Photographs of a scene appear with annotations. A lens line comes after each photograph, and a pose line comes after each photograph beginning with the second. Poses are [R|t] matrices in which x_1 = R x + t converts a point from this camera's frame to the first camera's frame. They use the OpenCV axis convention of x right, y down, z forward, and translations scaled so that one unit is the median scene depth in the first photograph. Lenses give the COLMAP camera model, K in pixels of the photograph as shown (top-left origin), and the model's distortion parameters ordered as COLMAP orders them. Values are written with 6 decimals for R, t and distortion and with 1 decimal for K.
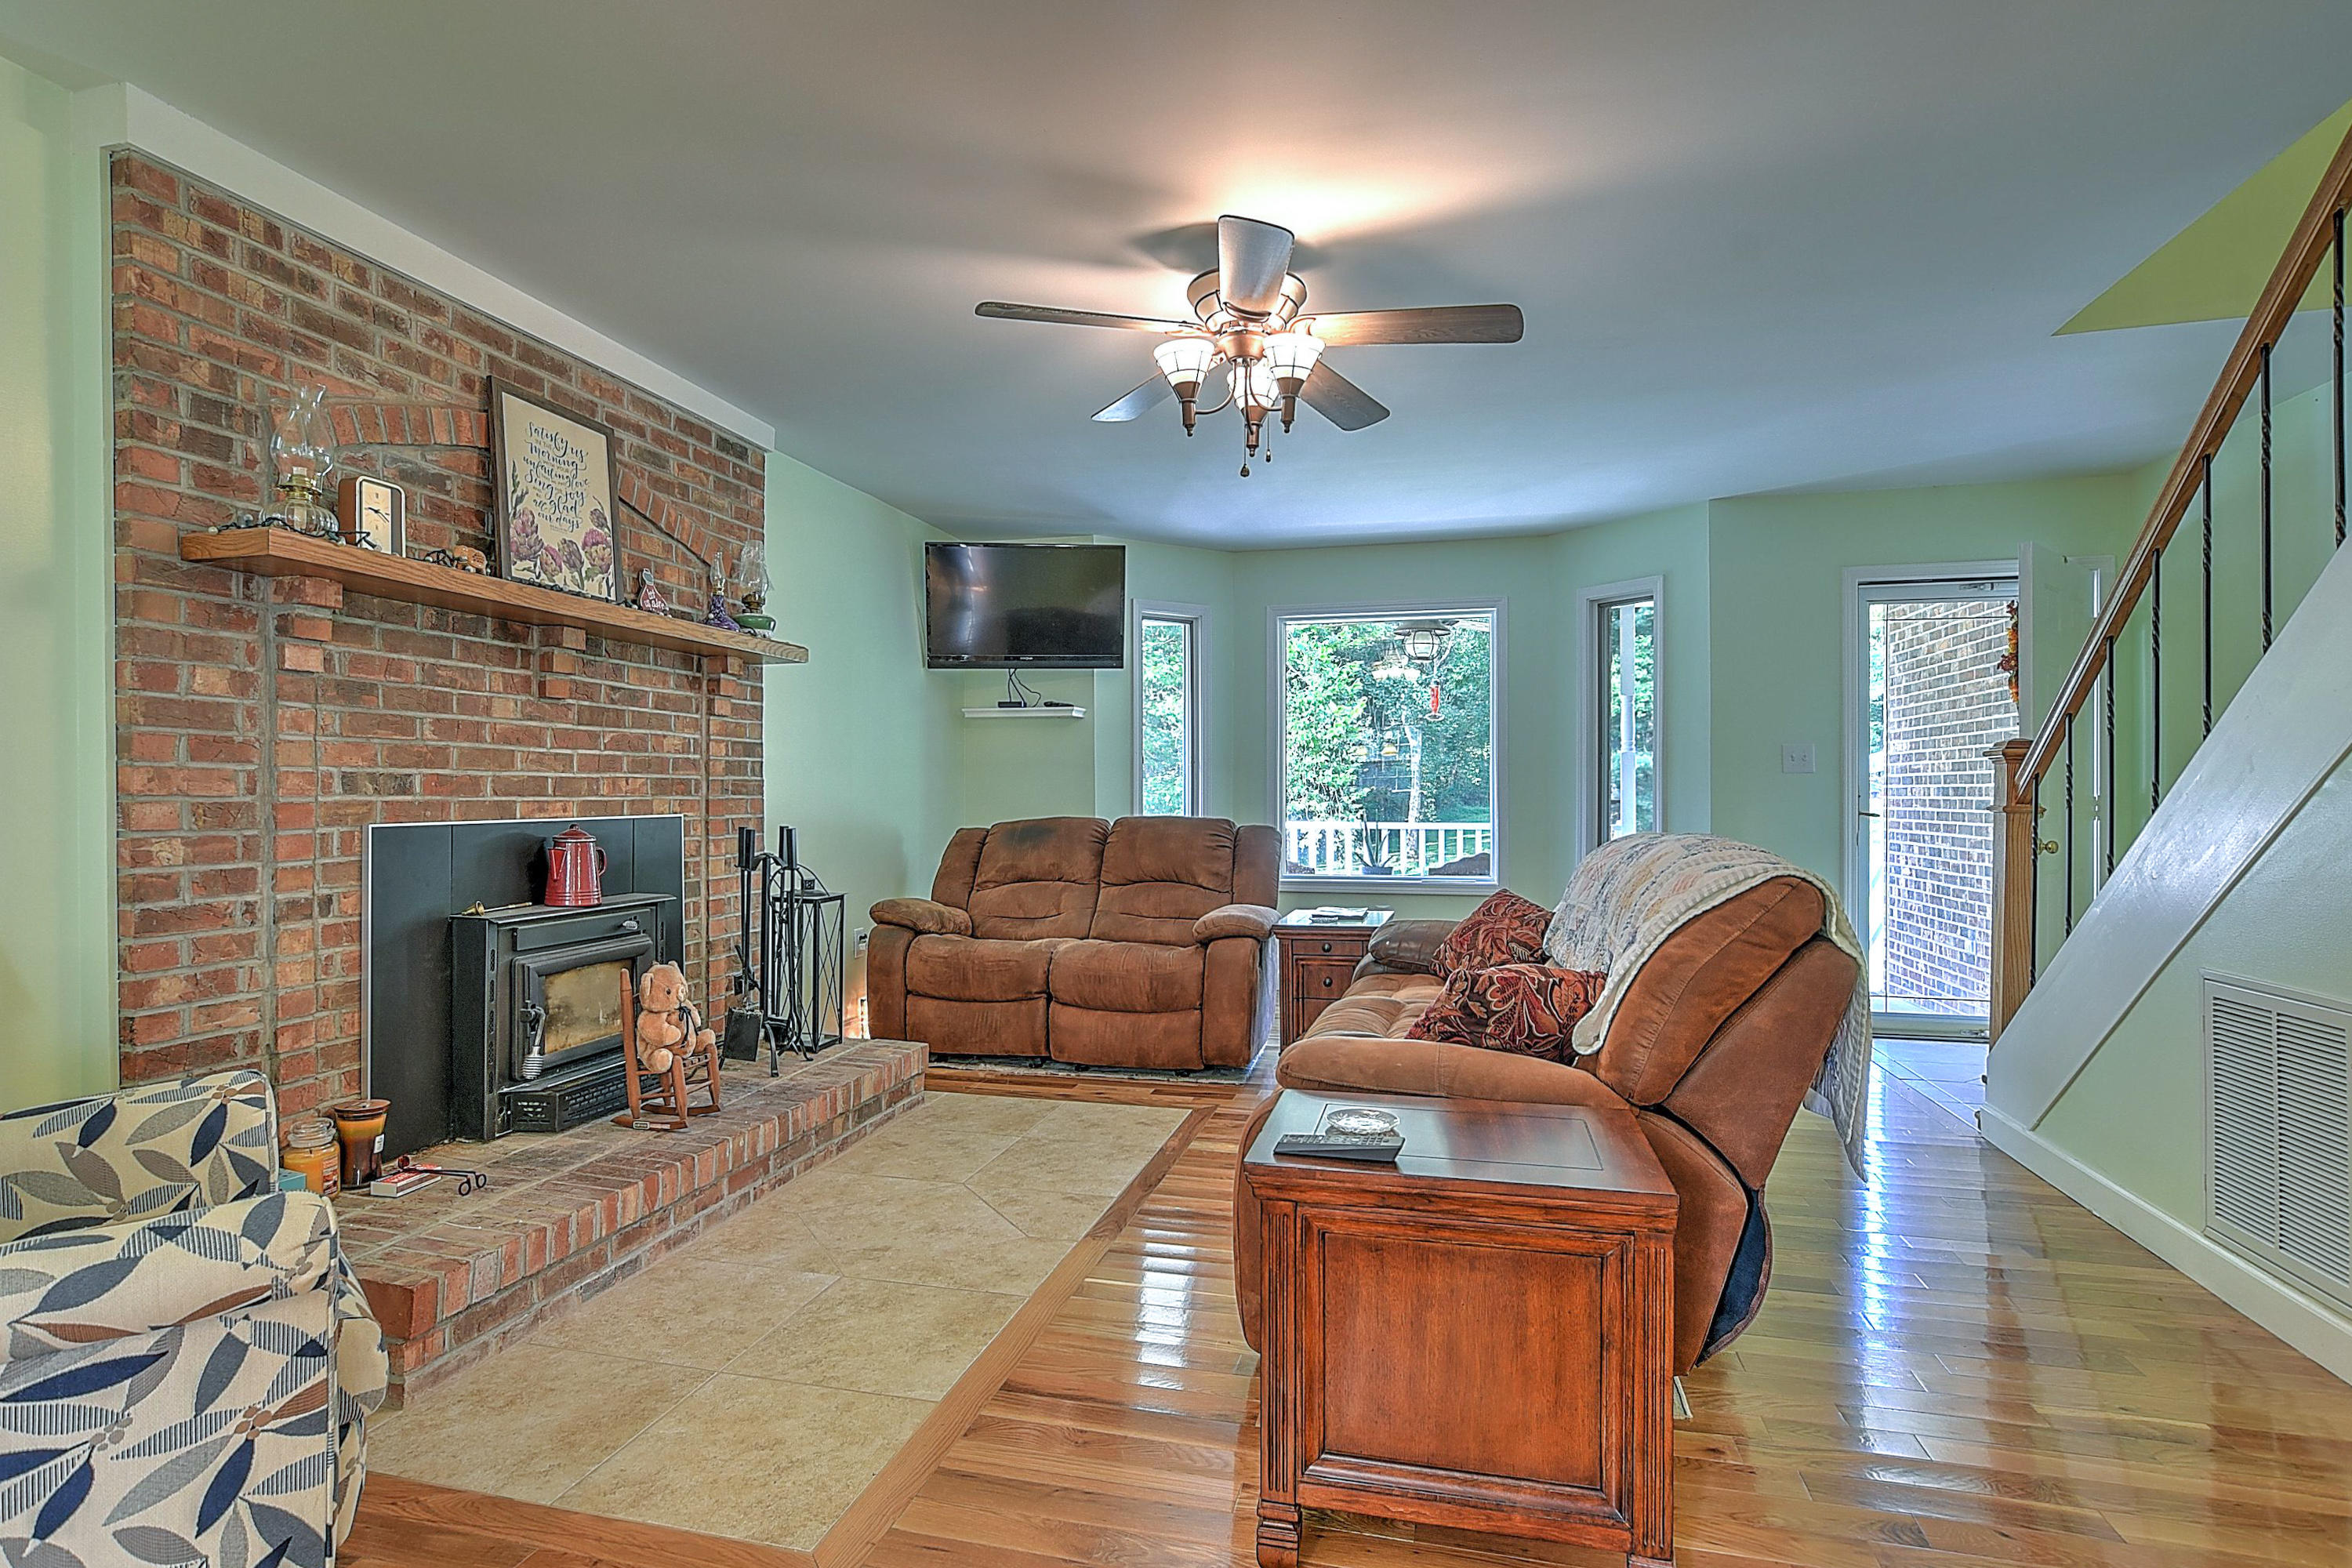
lens RADIAL K [[1168.1, 0, 1210.7], [0, 1168.1, 780.2], [0, 0, 1]] dist [-0.030788, 0.004131]
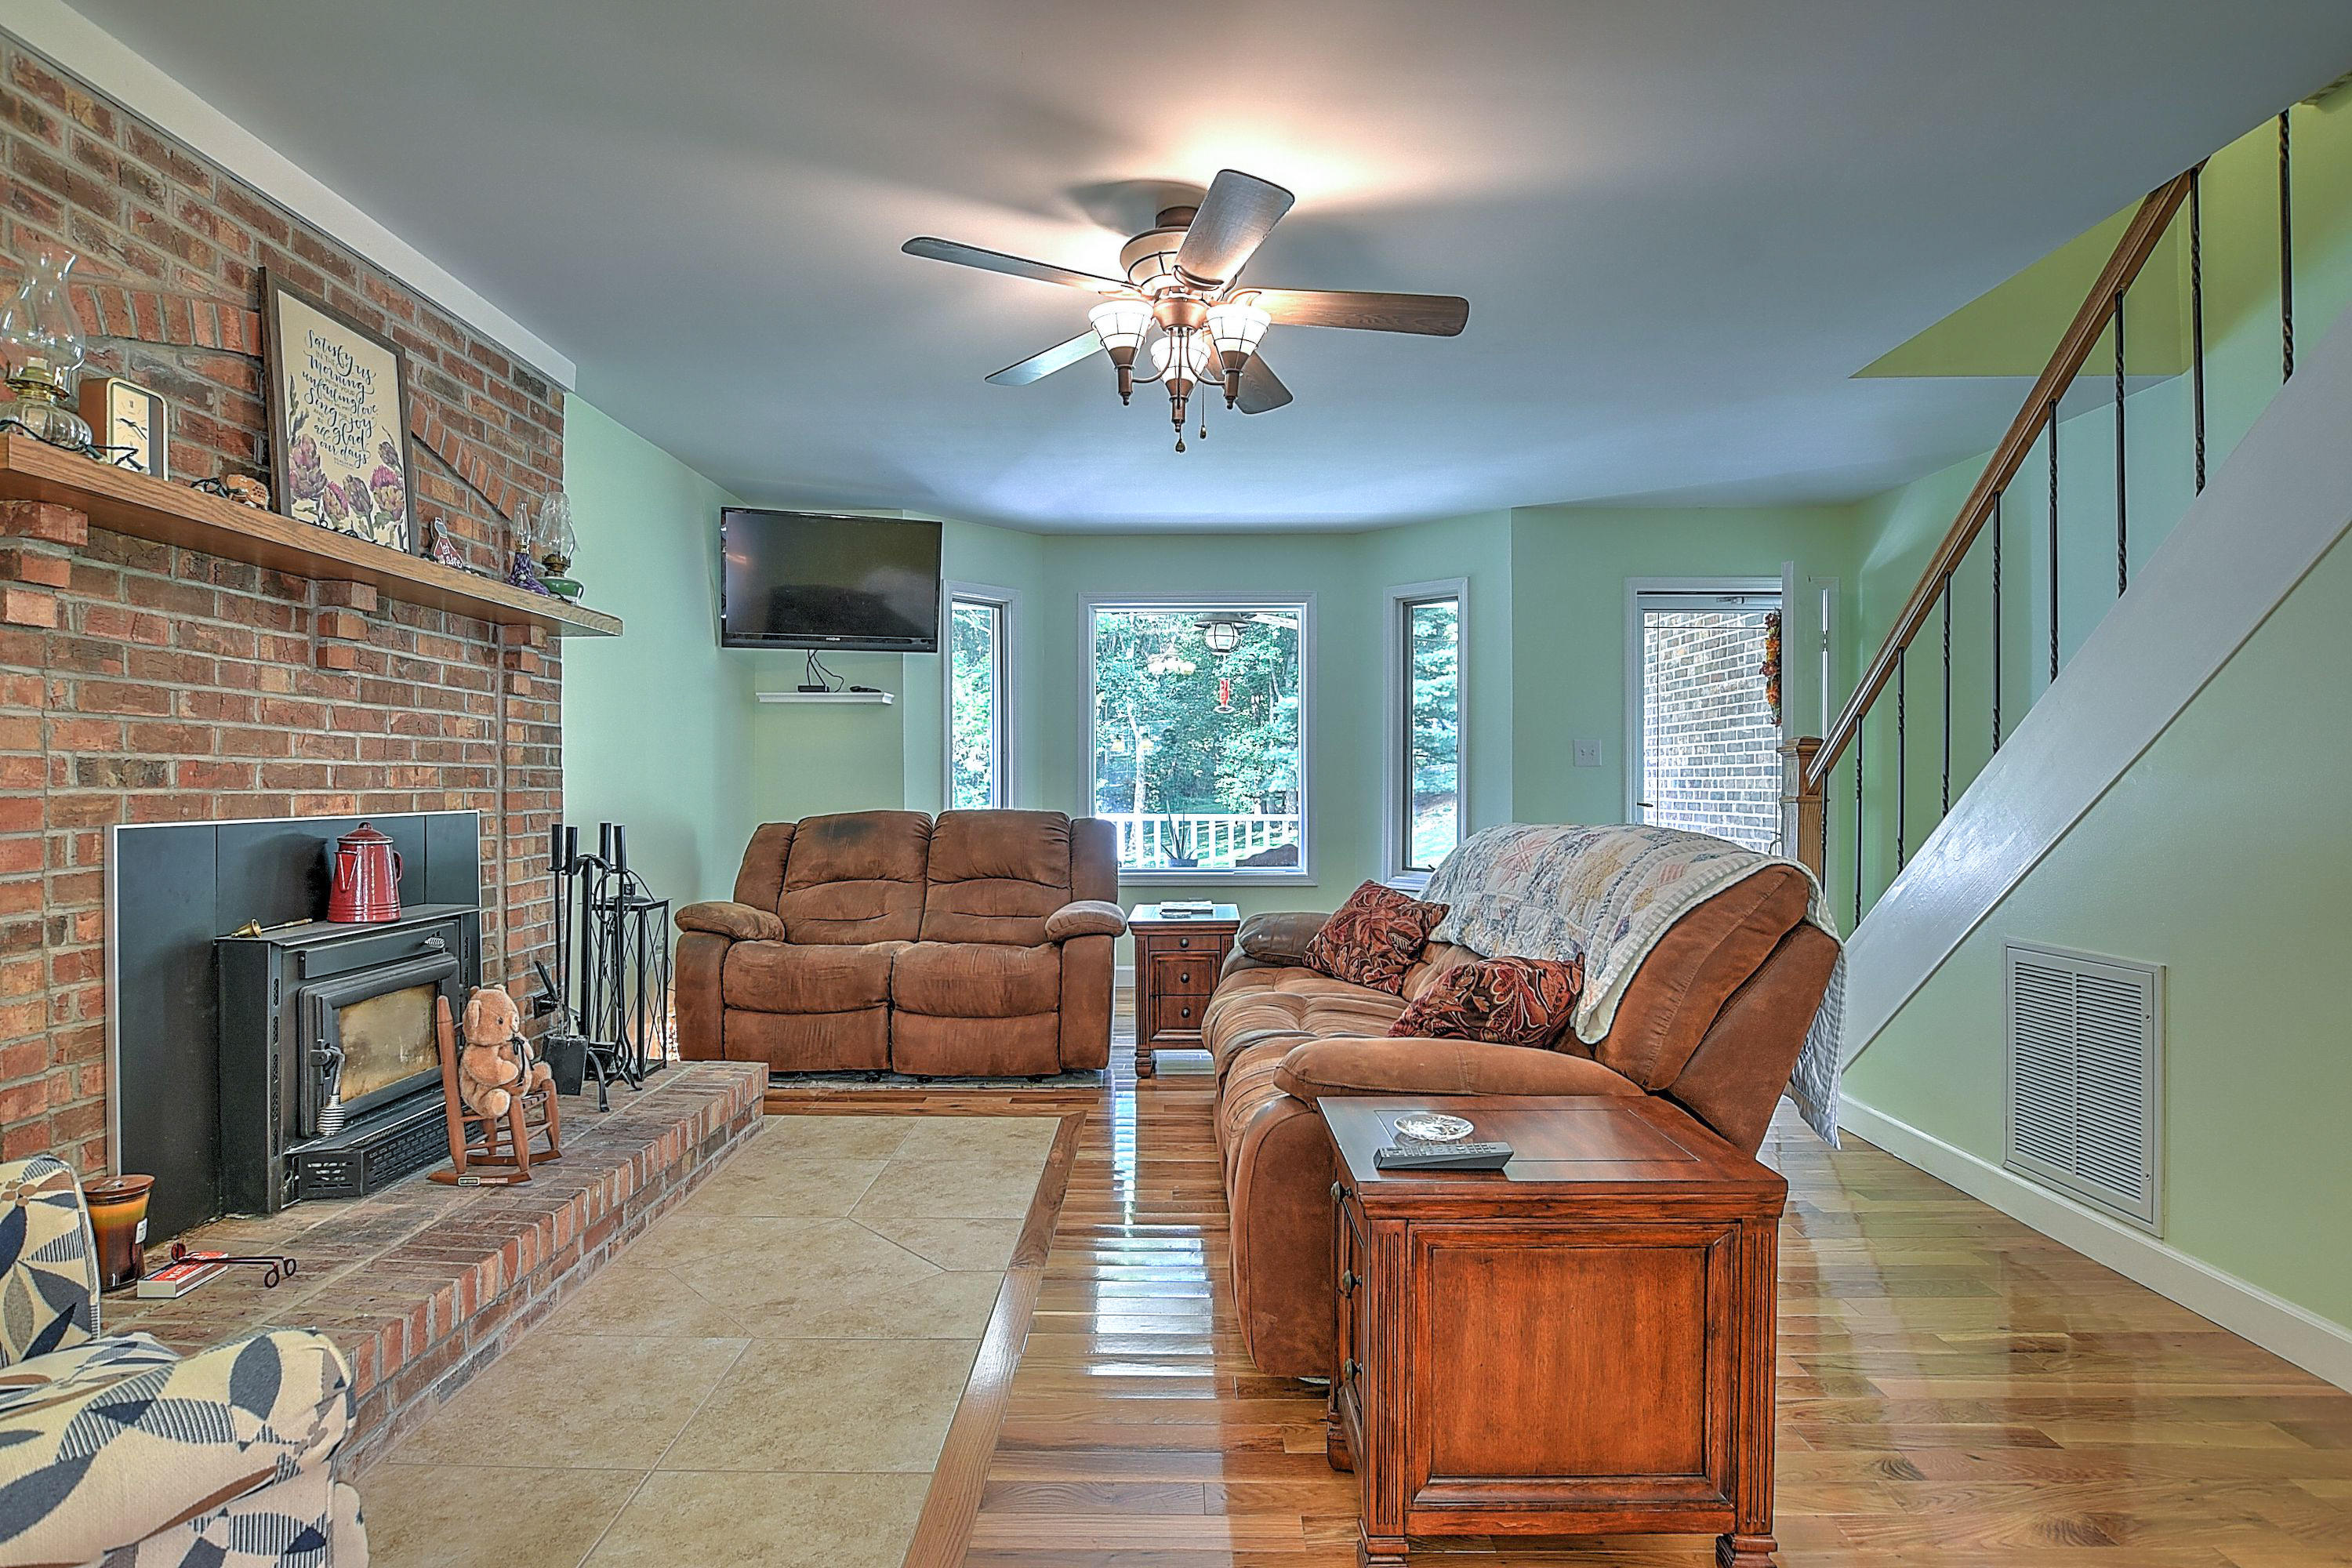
lens RADIAL K [[1168.1, 0, 1197.1], [0, 1168.1, 779.0], [0, 0, 1]] dist [-0.030788, 0.004131]
pose [[0.972856, 0.001639, 0.231404, -0.252353], [-0.003041, 0.999979, 0.005702, 0.000815], [-0.231390, -0.006251, 0.972841, 0.099276]]
